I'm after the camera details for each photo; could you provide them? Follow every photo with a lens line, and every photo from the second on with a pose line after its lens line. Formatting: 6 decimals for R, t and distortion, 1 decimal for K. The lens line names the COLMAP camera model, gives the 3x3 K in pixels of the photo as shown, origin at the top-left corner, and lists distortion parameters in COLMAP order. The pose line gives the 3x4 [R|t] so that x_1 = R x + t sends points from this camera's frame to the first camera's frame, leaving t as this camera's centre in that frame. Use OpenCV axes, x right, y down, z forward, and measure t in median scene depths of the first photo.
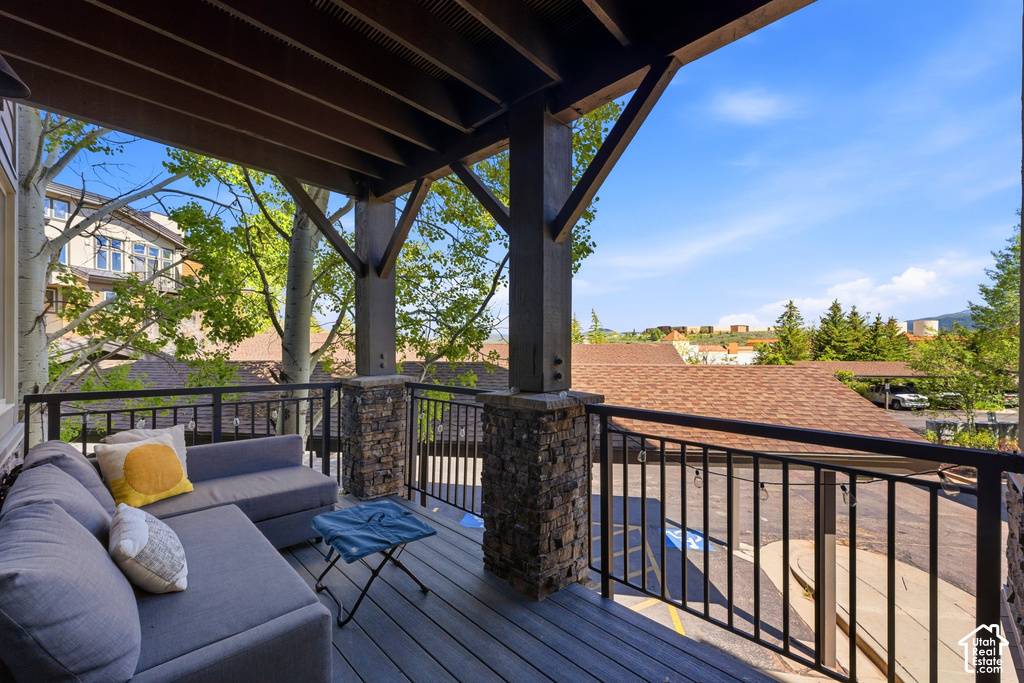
lens RADIAL K [[425.7, 0, 513.6], [0, 425.7, 342.7], [0, 0, 1]] dist [0.000356, 0.000336]
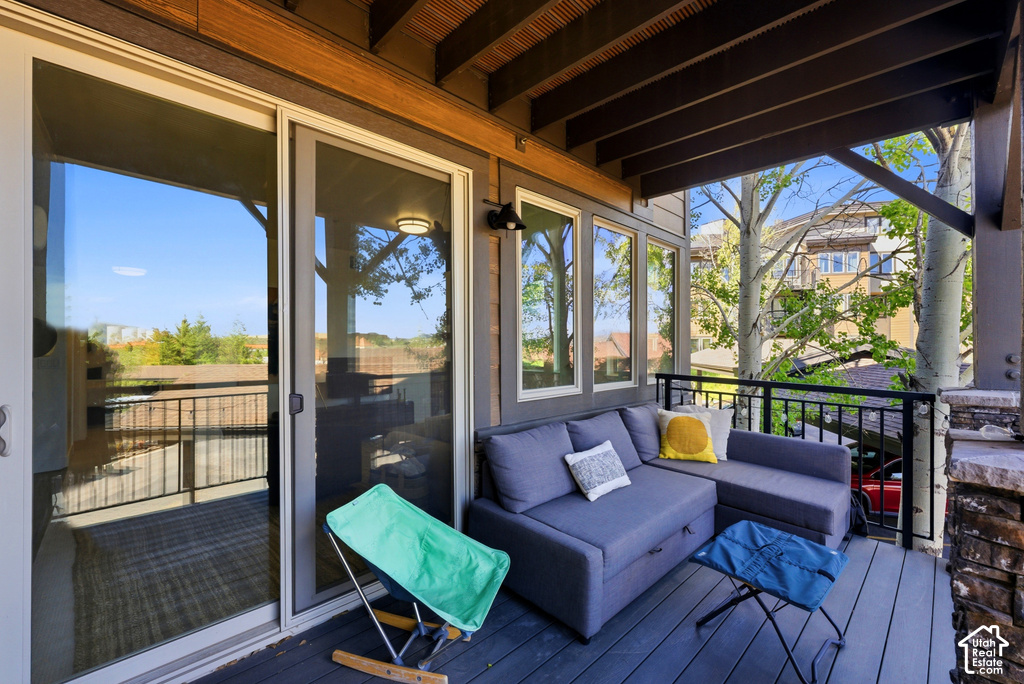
lens RADIAL K [[425.7, 0, 521.9], [0, 425.7, 342.8], [0, 0, 1]] dist [0.000356, 0.000336]
pose [[-0.041055, -0.009425, -0.999112, 0.319419], [0.005440, 0.999939, -0.009656, 0.010243], [0.999142, -0.005831, -0.041001, 0.338430]]
